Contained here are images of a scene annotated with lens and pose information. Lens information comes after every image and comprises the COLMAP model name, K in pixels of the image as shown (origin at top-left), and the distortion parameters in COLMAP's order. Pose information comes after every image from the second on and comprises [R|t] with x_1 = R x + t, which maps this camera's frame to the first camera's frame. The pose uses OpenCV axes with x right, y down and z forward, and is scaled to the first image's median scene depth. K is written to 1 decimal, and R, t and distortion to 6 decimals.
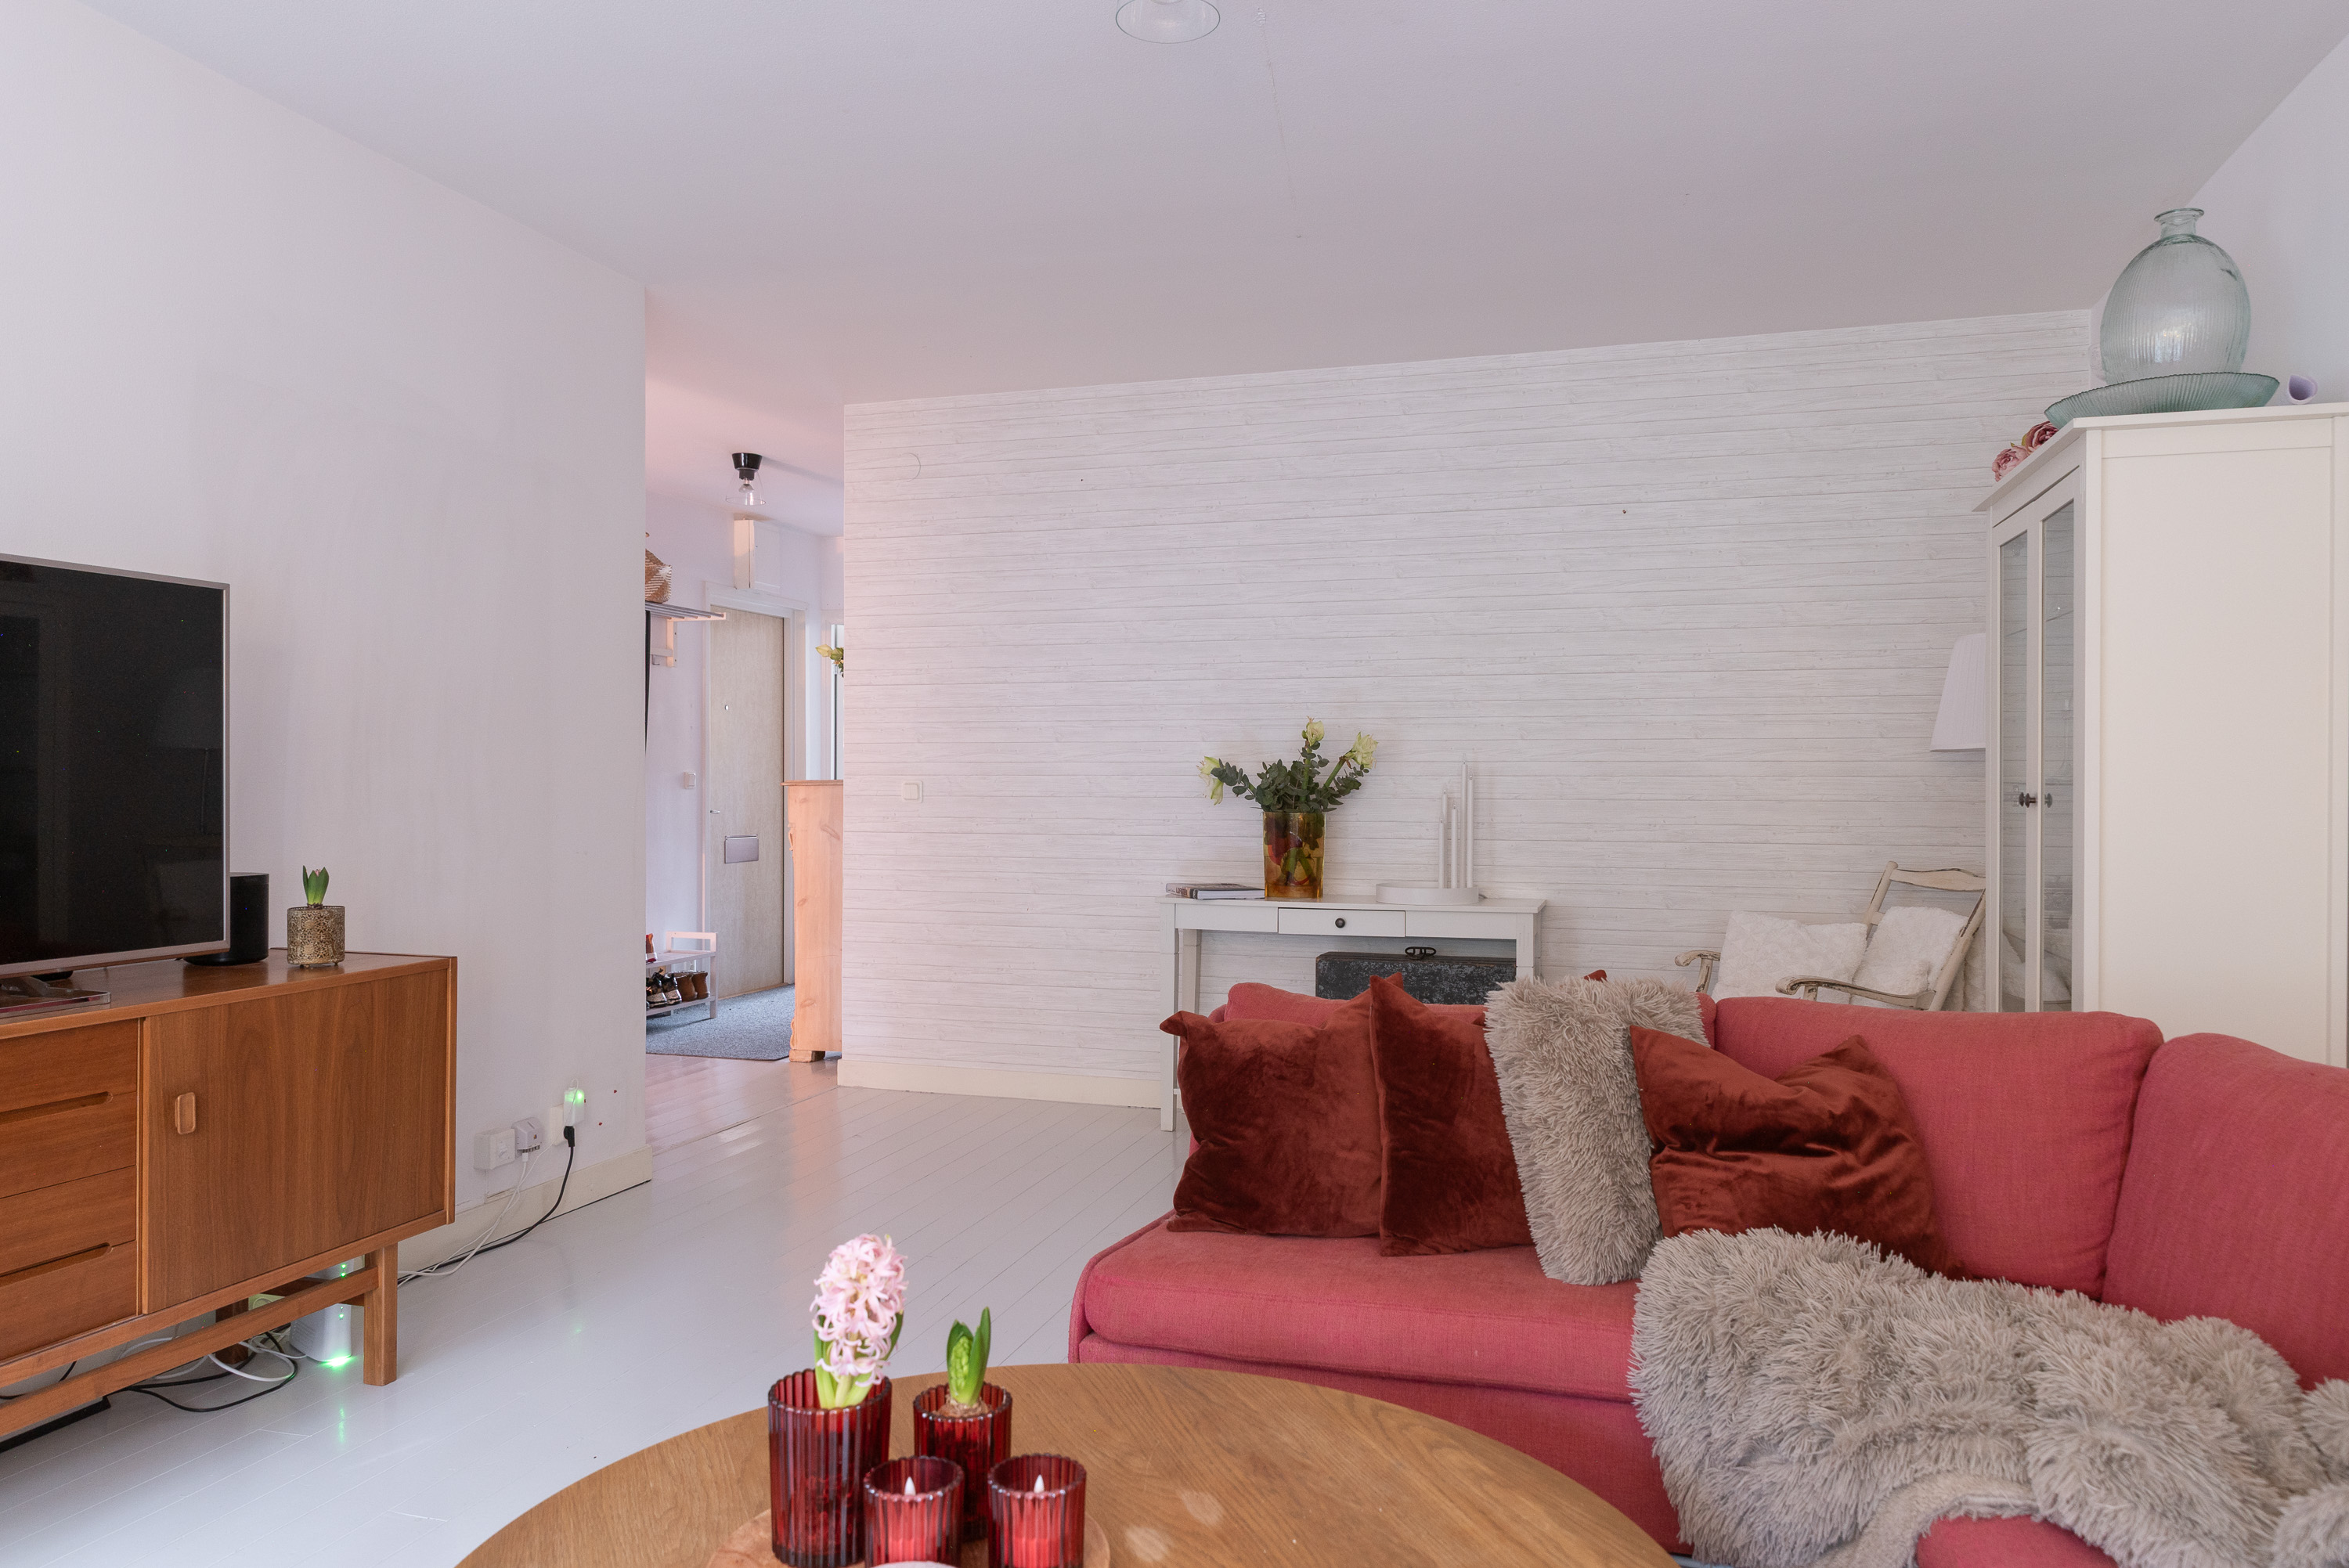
lens RADIAL K [[1592.1, 0, 1164.5], [0, 1592.1, 804.2], [0, 0, 1]] dist [-0.020402, 0.002982]
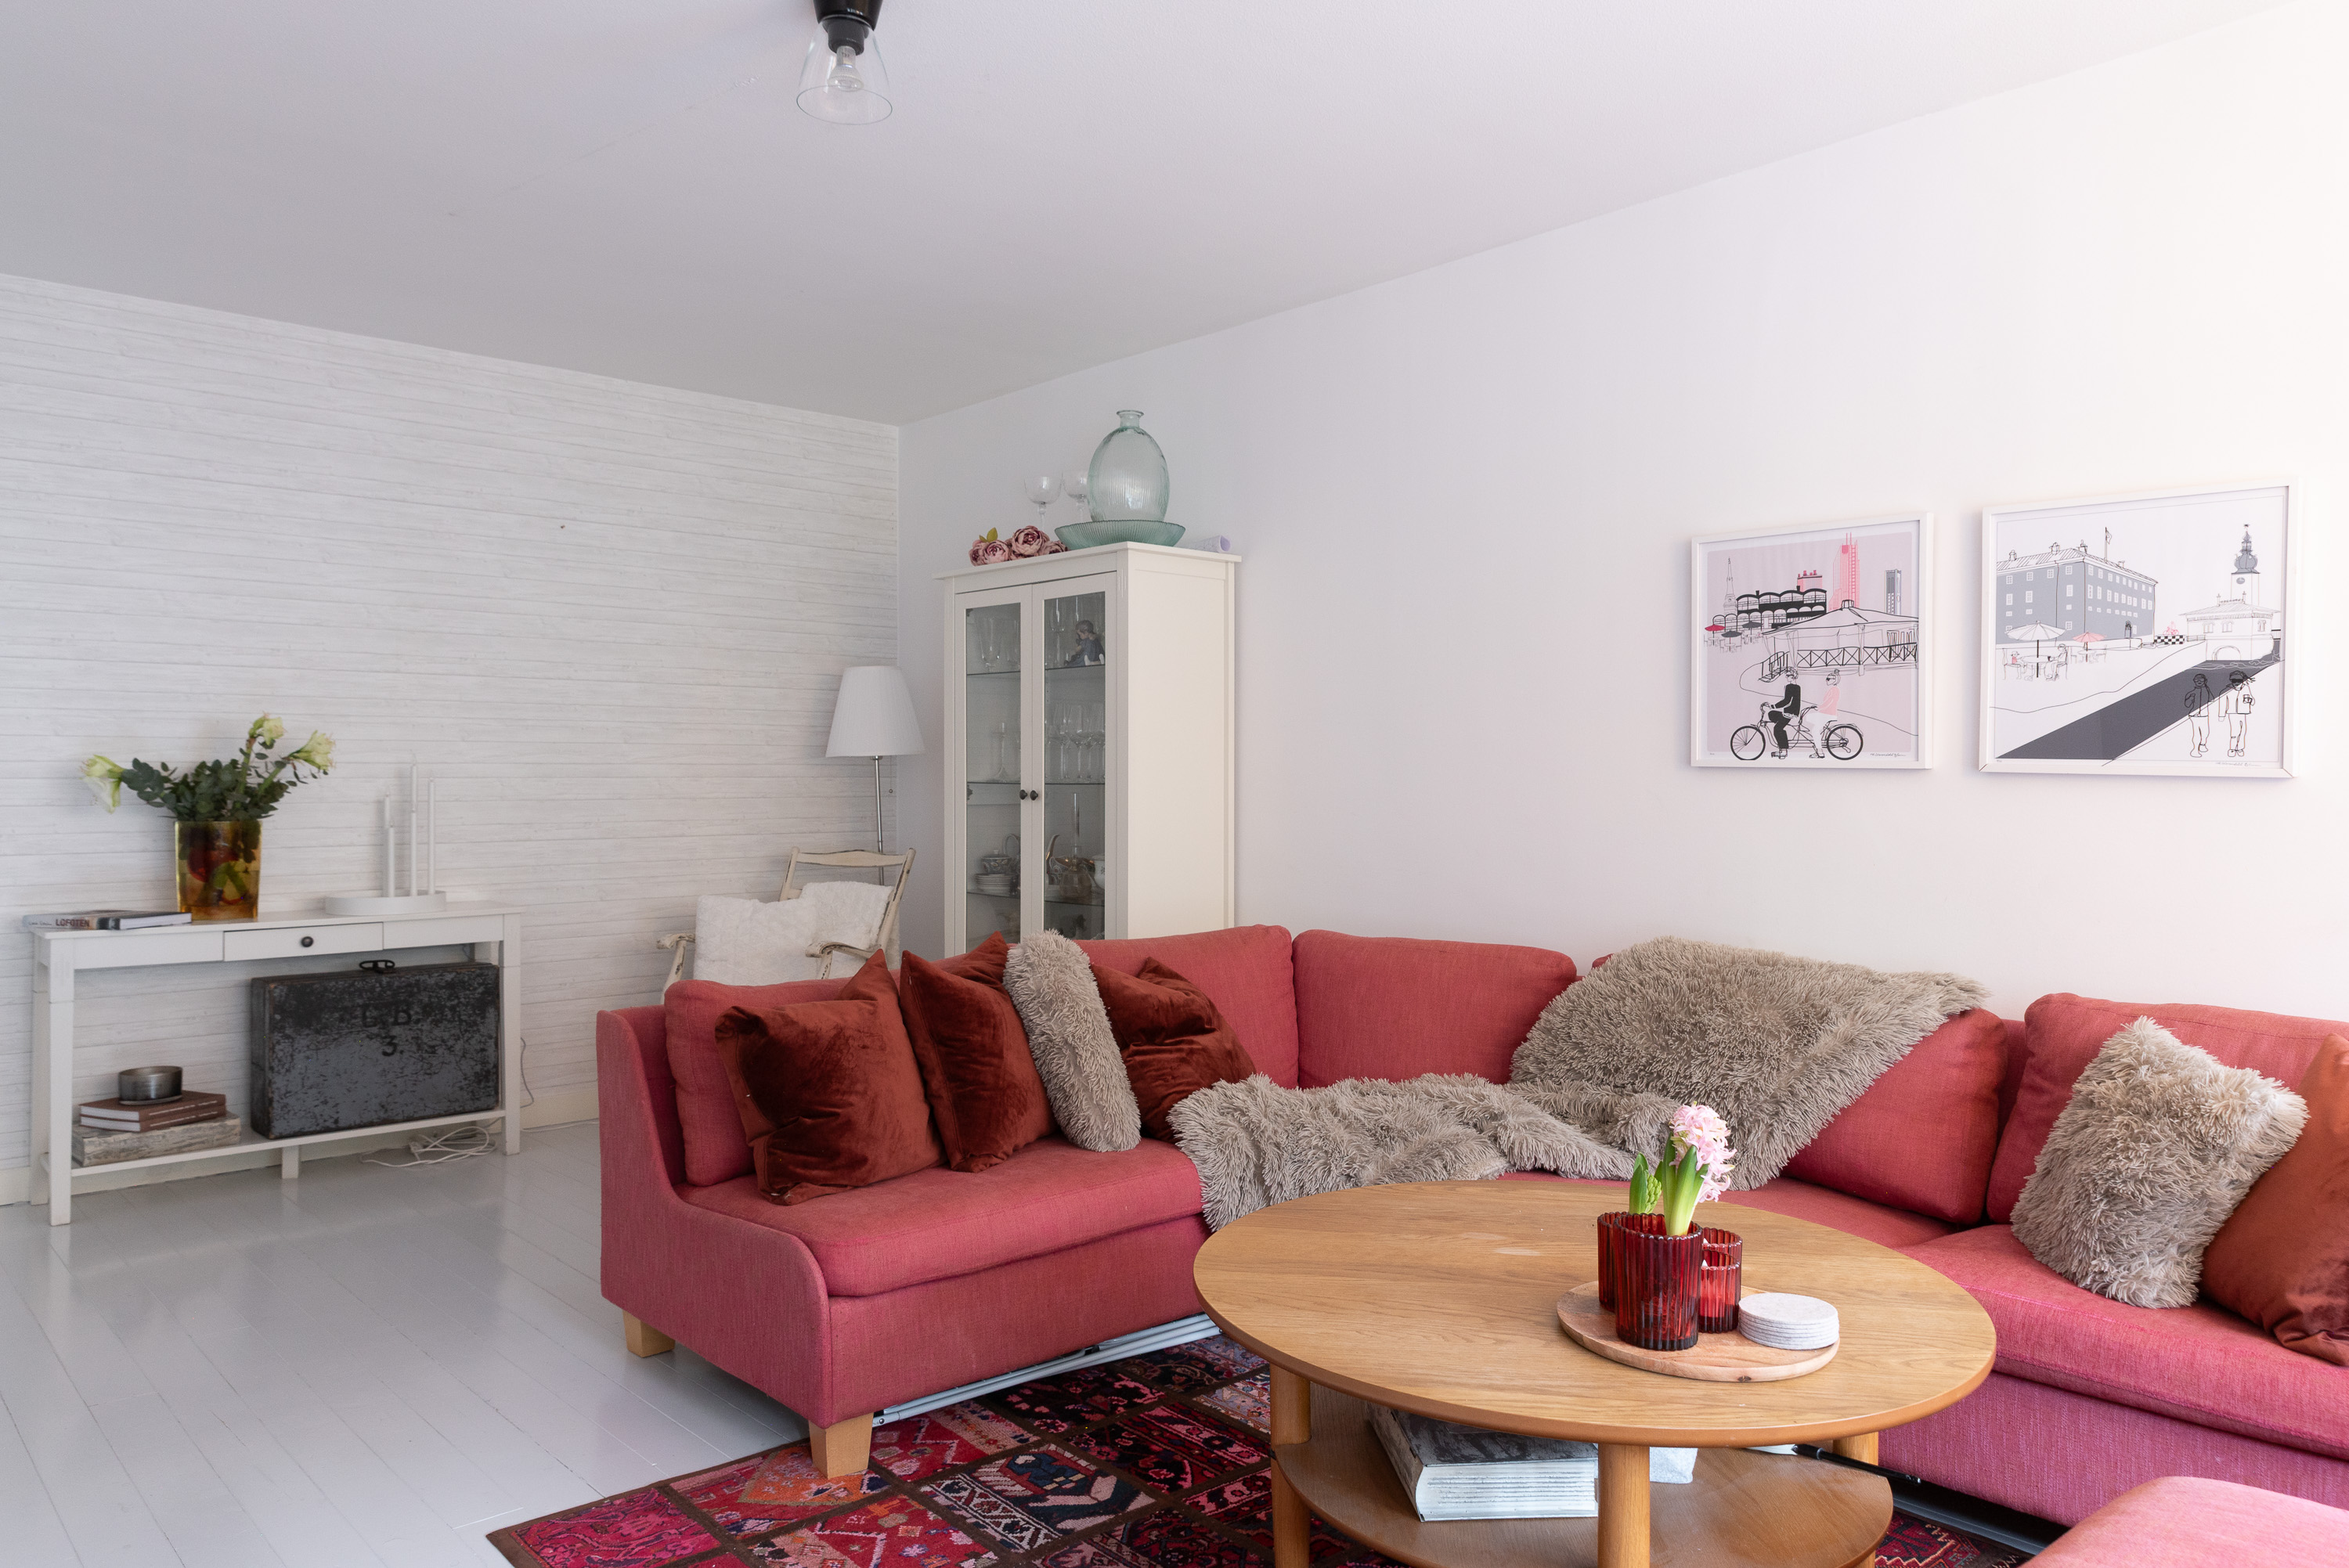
lens RADIAL K [[1592.1, 0, 1163.8], [0, 1592.1, 775.3], [0, 0, 1]] dist [-0.020402, 0.002982]
pose [[0.485710, 0.001013, 0.874119, -0.435206], [0.015344, 0.999835, -0.009685, -0.003200], [-0.873985, 0.018116, 0.485615, 0.141358]]
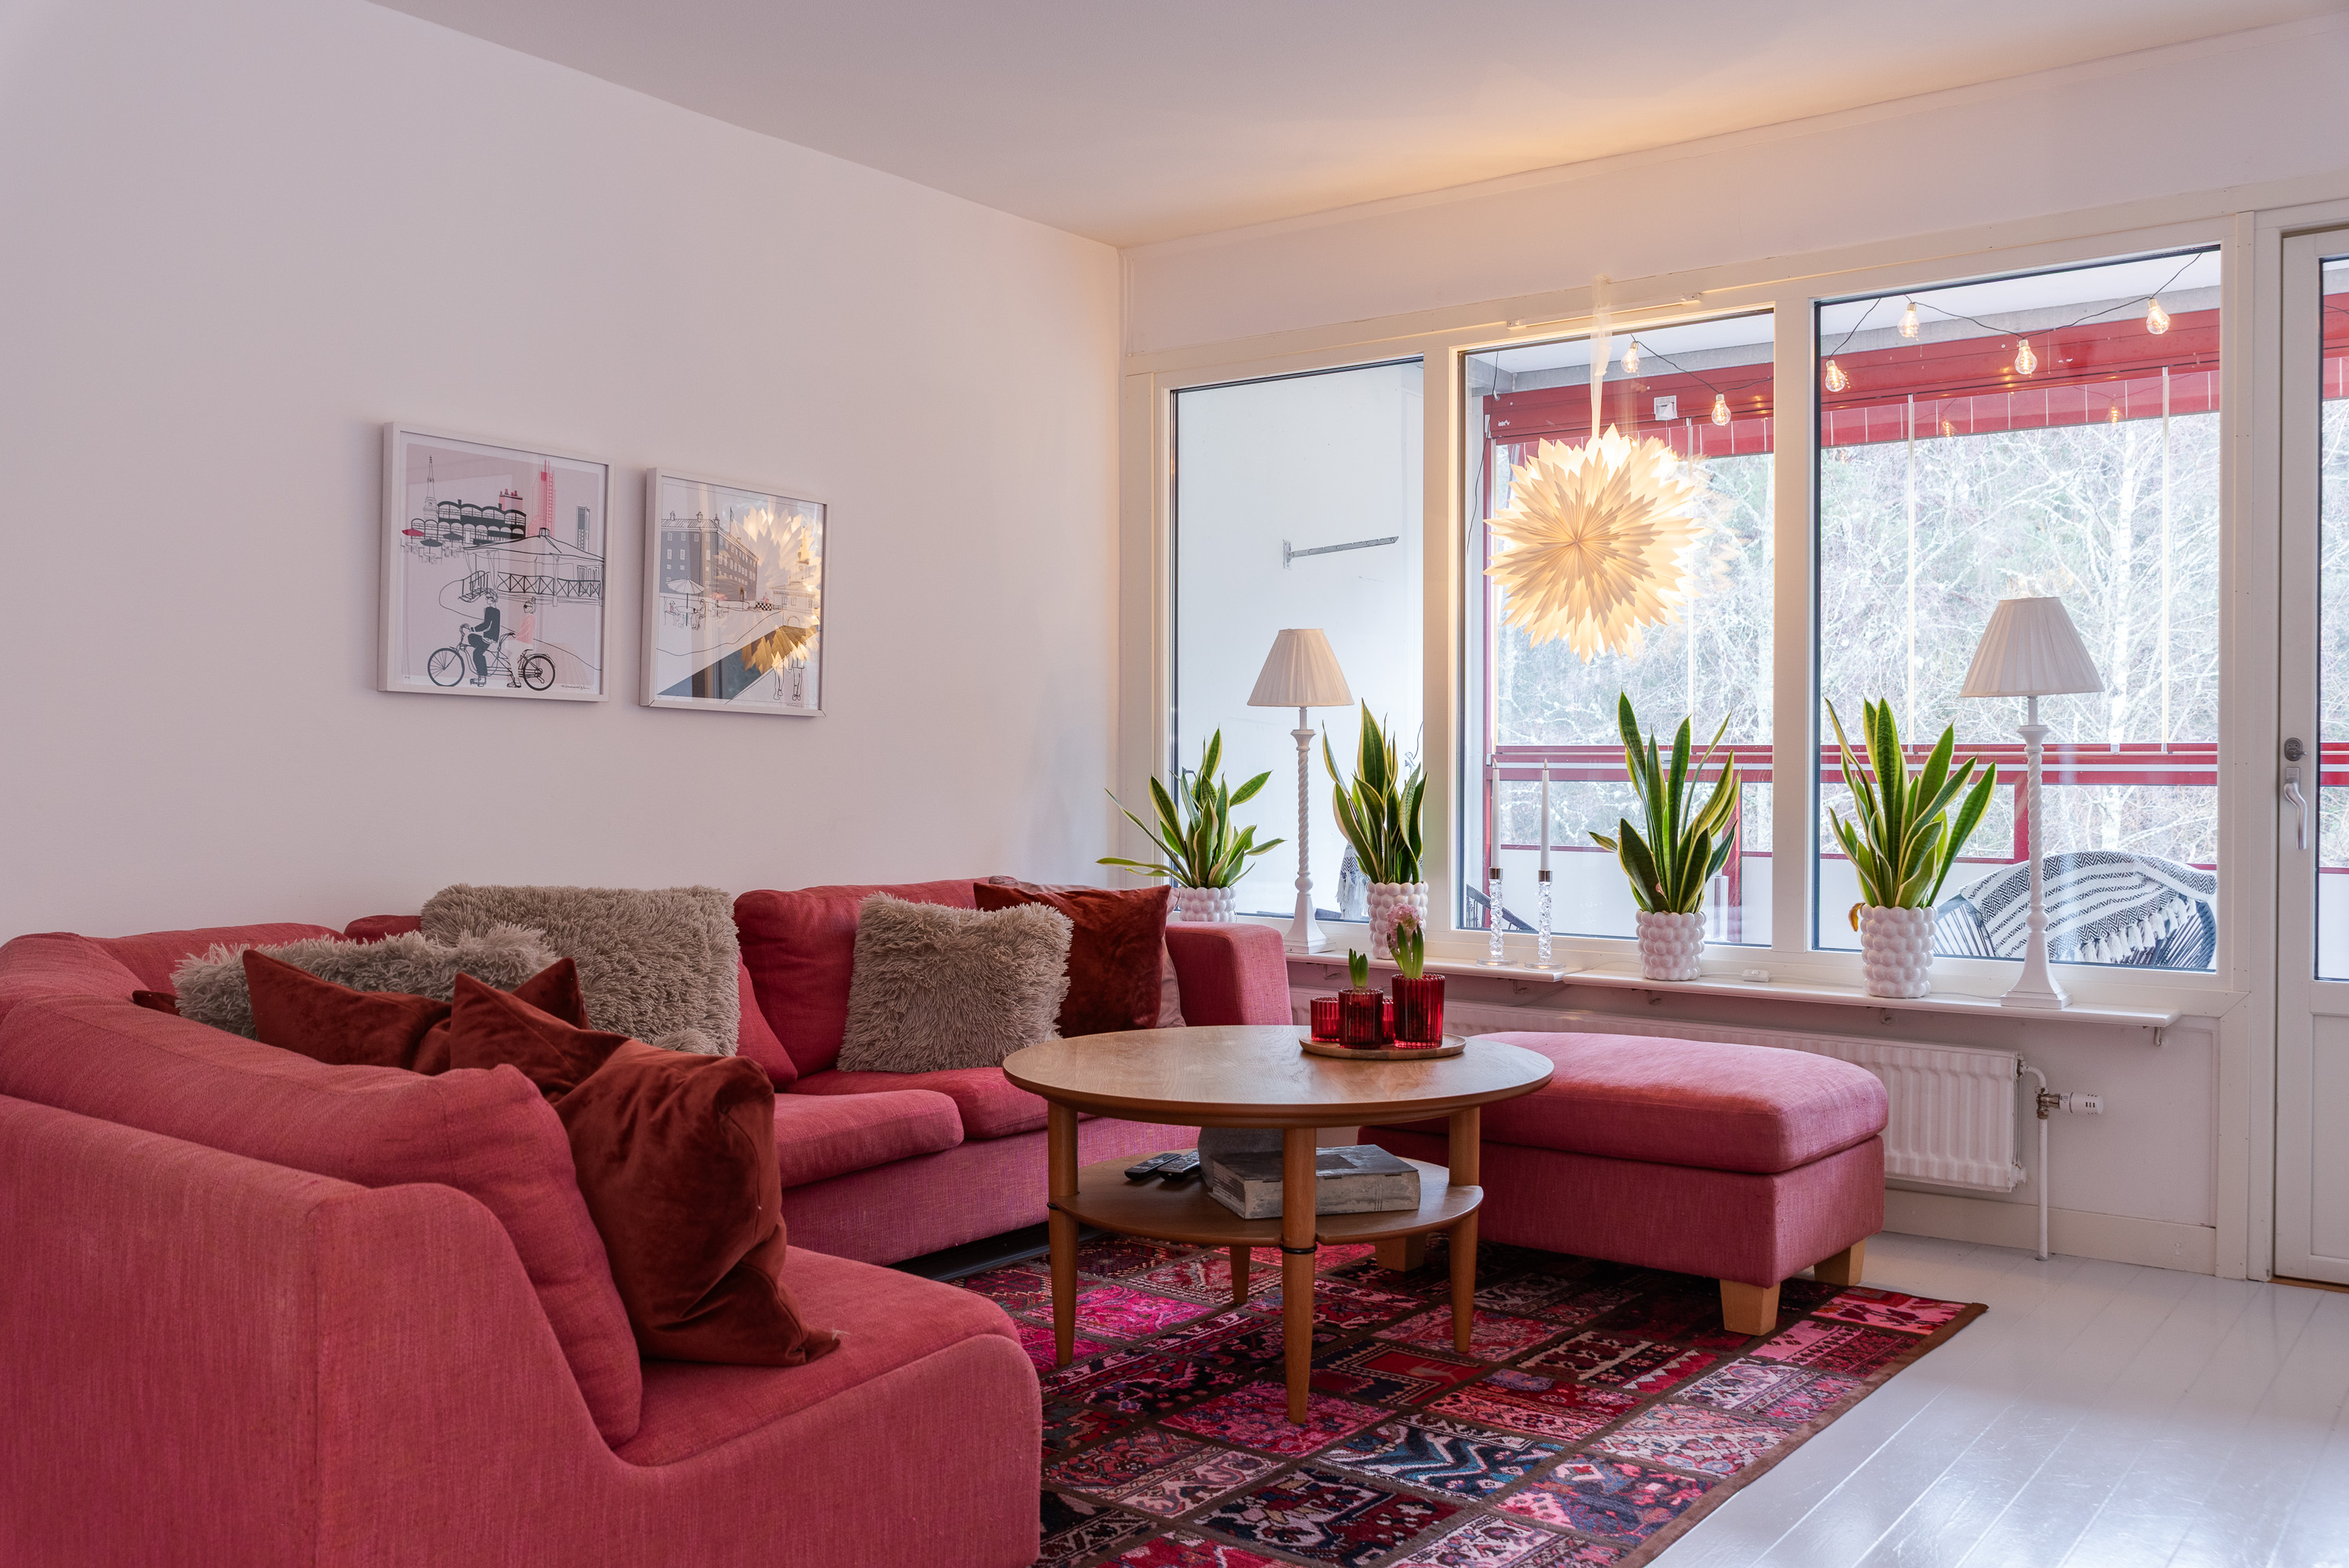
lens RADIAL K [[1978.1, 0, 1170.4], [0, 1978.1, 776.5], [0, 0, 1]] dist [0.052325, 0.000592]
pose [[-0.946901, -0.009764, 0.321378, -0.194165], [-0.001808, 0.999685, 0.025045, 0.003791], [-0.321521, 0.023134, -0.946620, 1.027764]]
